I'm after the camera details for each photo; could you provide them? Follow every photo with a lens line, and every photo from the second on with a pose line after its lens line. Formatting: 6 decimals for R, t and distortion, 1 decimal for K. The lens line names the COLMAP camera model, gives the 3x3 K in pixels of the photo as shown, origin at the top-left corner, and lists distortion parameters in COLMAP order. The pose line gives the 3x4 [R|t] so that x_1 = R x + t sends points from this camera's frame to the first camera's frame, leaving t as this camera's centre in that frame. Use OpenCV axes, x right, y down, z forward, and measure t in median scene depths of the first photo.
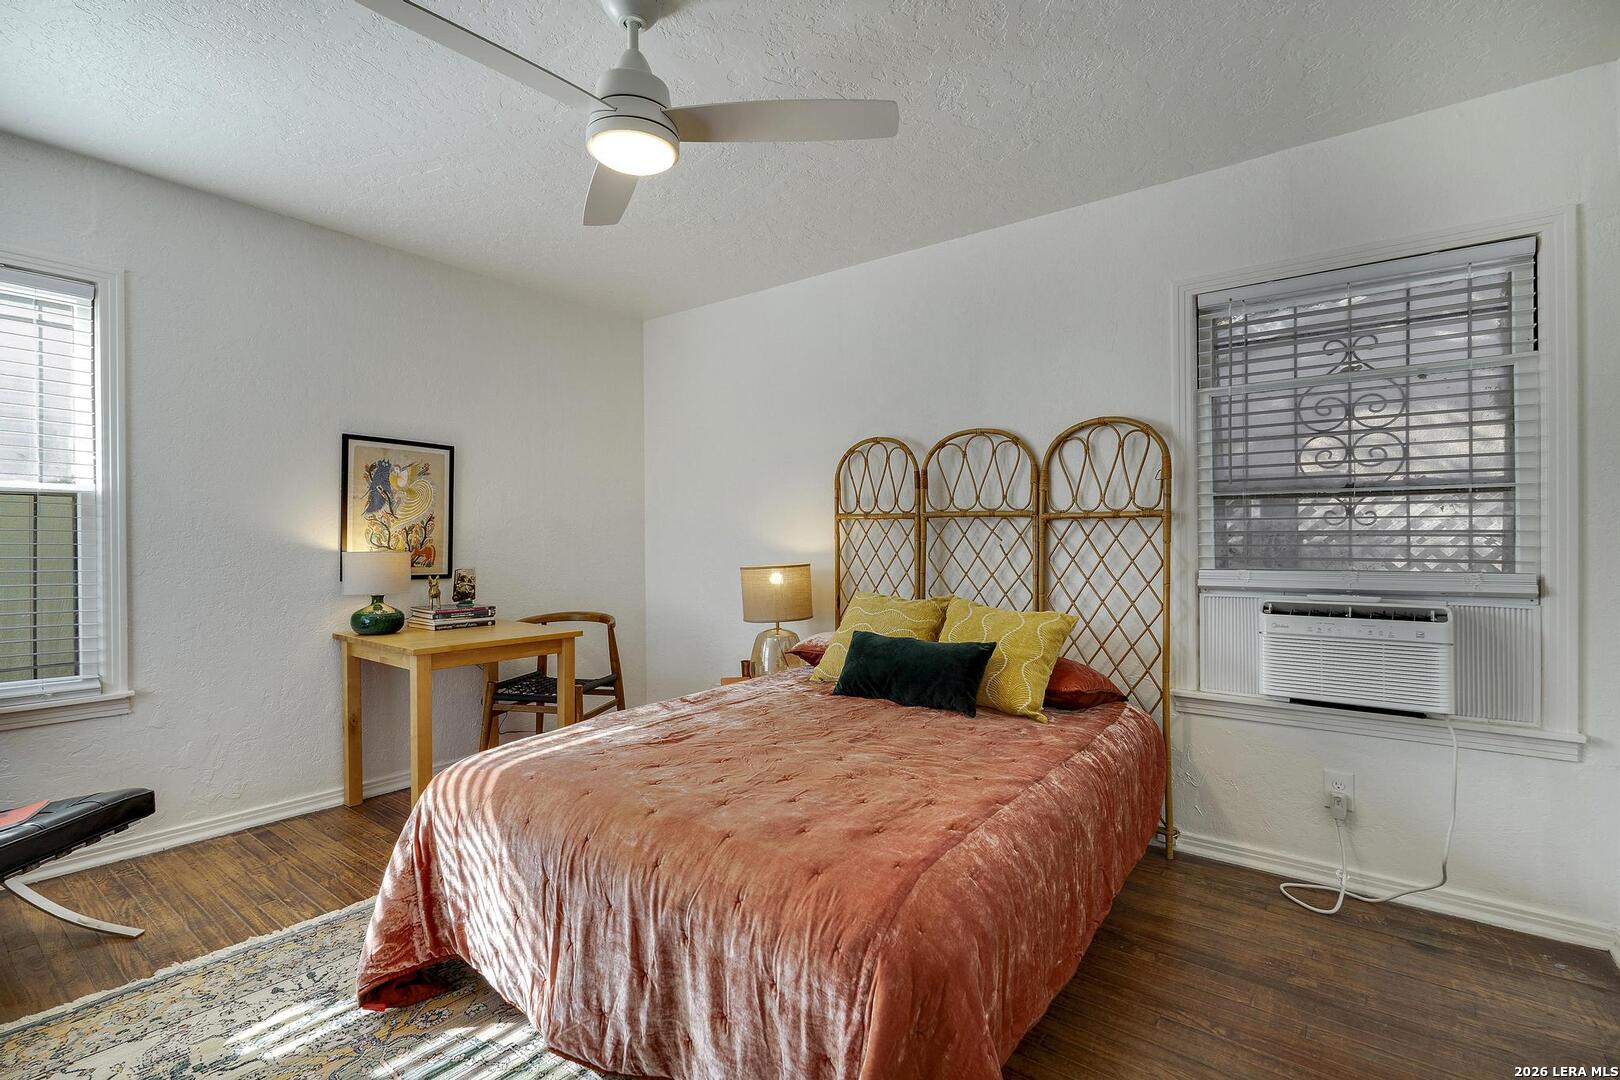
lens RADIAL K [[740.4, 0, 817.7], [0, 740.4, 536.3], [0, 0, 1]] dist [0.000961, 0.000029]
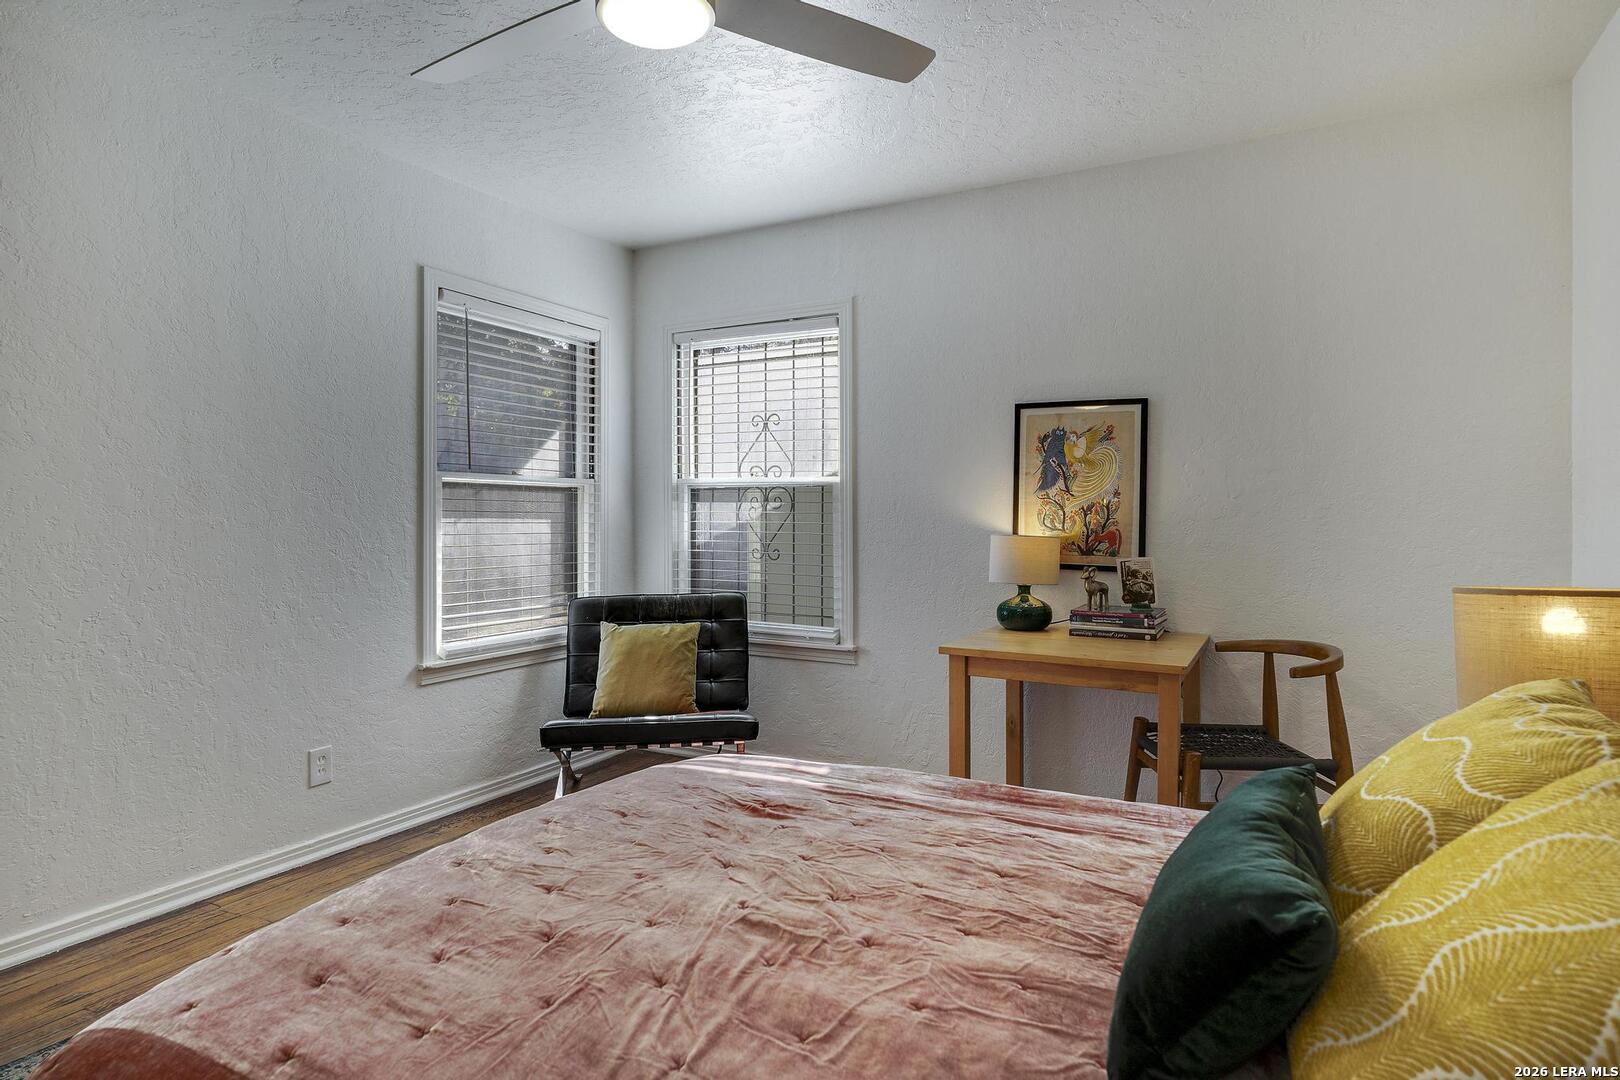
lens RADIAL K [[885.0, 0, 810.0], [0, 885.0, 540.0], [0, 0, 1]] dist [0.000000, -0.000049]
pose [[0.146405, 0.023373, -0.988949, 0.387054], [-0.002510, 0.999726, 0.023256, 0.003019], [0.989222, -0.000923, 0.146424, 0.581184]]
